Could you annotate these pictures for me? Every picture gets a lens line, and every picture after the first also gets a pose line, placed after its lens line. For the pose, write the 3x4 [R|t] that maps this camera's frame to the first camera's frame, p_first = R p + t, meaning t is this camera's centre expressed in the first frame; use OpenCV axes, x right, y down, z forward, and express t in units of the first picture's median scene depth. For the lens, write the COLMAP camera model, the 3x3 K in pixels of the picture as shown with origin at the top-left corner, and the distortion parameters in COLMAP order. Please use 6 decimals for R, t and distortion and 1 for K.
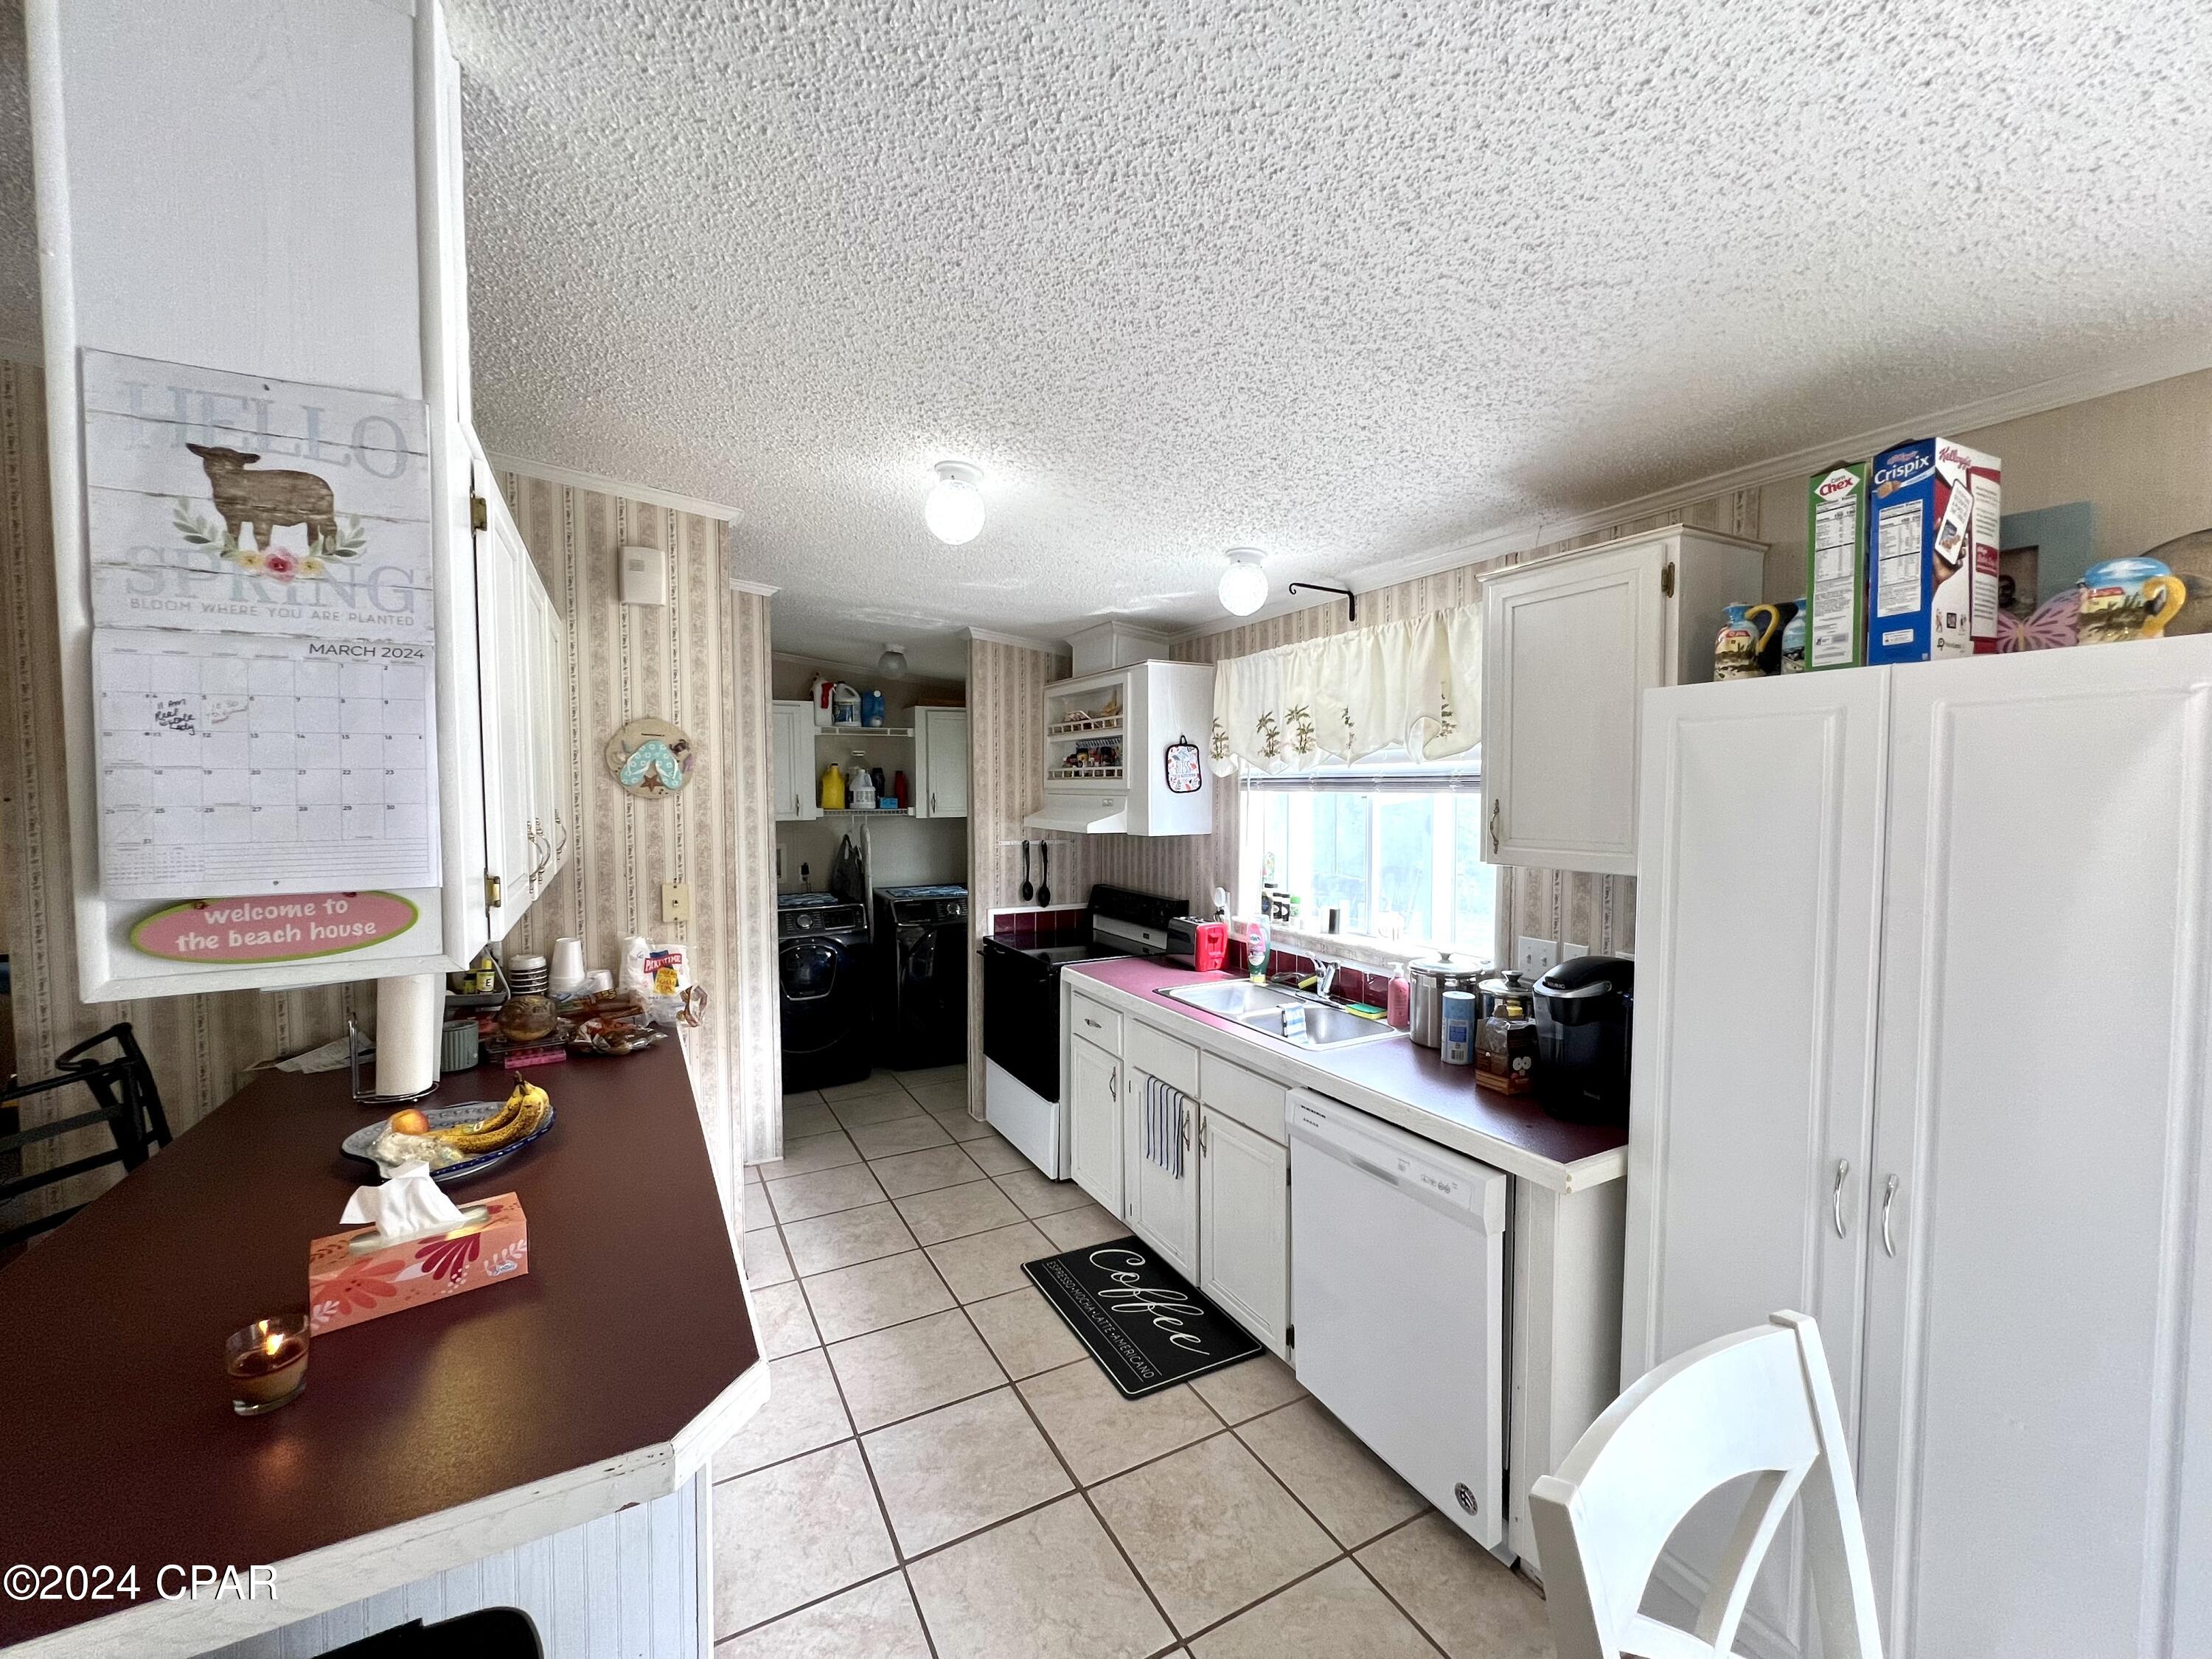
lens RADIAL K [[884.8, 0, 1093.8], [0, 884.8, 828.5], [0, 0, 1]] dist [-0.003674, -0.000130]
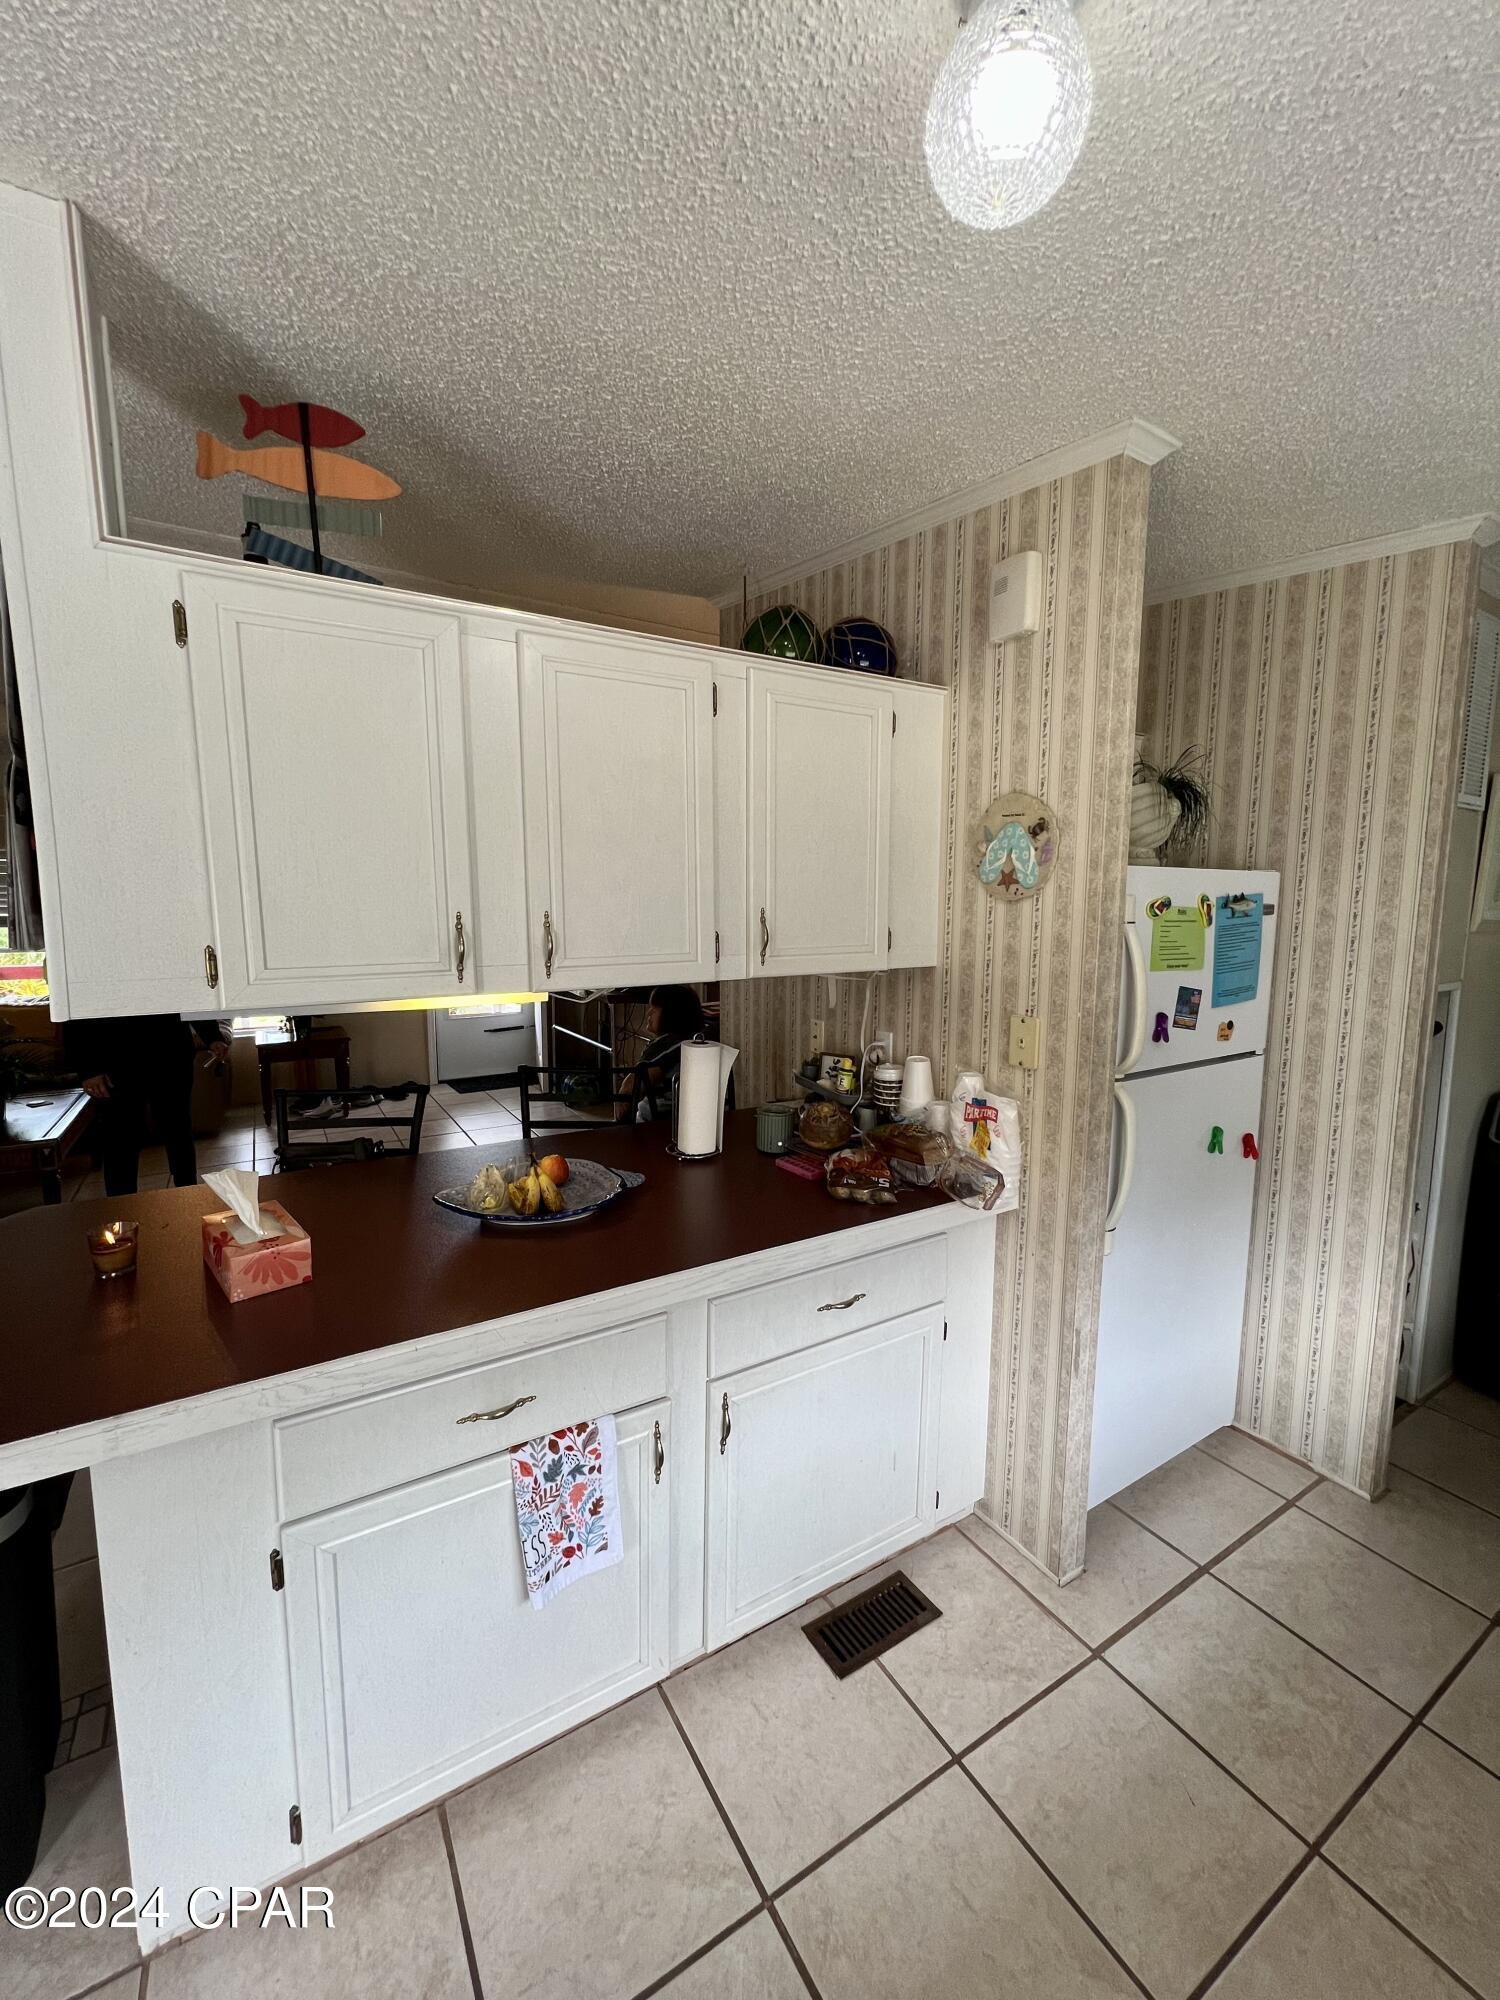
lens RADIAL K [[800.0, 0, 752.4], [0, 800.0, 995.6], [0, 0, 1]] dist [-0.003674, -0.000130]
pose [[0.067090, 0.127072, -0.989622, 0.173538], [-0.054033, 0.990864, 0.123569, -0.025896], [0.996283, 0.045182, 0.073343, 0.729614]]
